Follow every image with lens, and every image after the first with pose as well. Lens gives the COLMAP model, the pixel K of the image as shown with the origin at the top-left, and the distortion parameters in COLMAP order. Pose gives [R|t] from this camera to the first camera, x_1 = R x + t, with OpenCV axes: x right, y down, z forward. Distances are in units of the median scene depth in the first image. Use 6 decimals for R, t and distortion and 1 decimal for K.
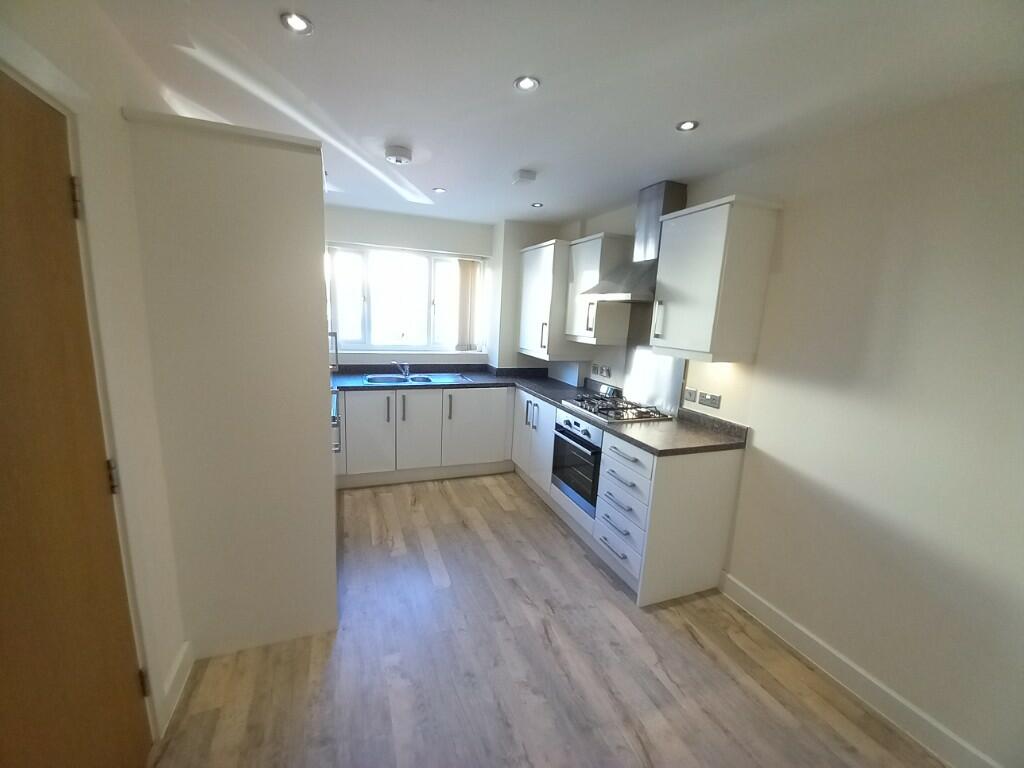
lens RADIAL K [[402.3, 0, 503.3], [0, 402.3, 386.6], [0, 0, 1]] dist [0.016912, -0.016089]
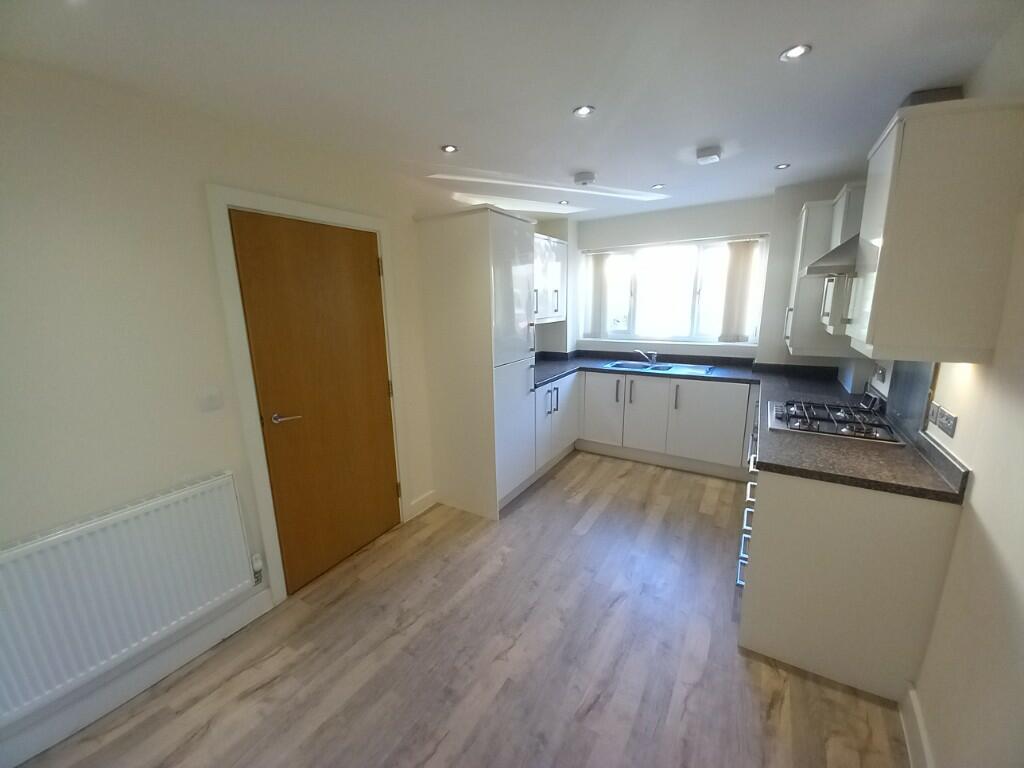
lens RADIAL K [[402.3, 0, 503.3], [0, 402.3, 386.6], [0, 0, 1]] dist [0.016912, -0.016089]
pose [[0.595760, 0.108669, -0.795777, 0.460872], [-0.096838, 0.993295, 0.063144, 0.003664], [0.797303, 0.039443, 0.602289, 0.058019]]
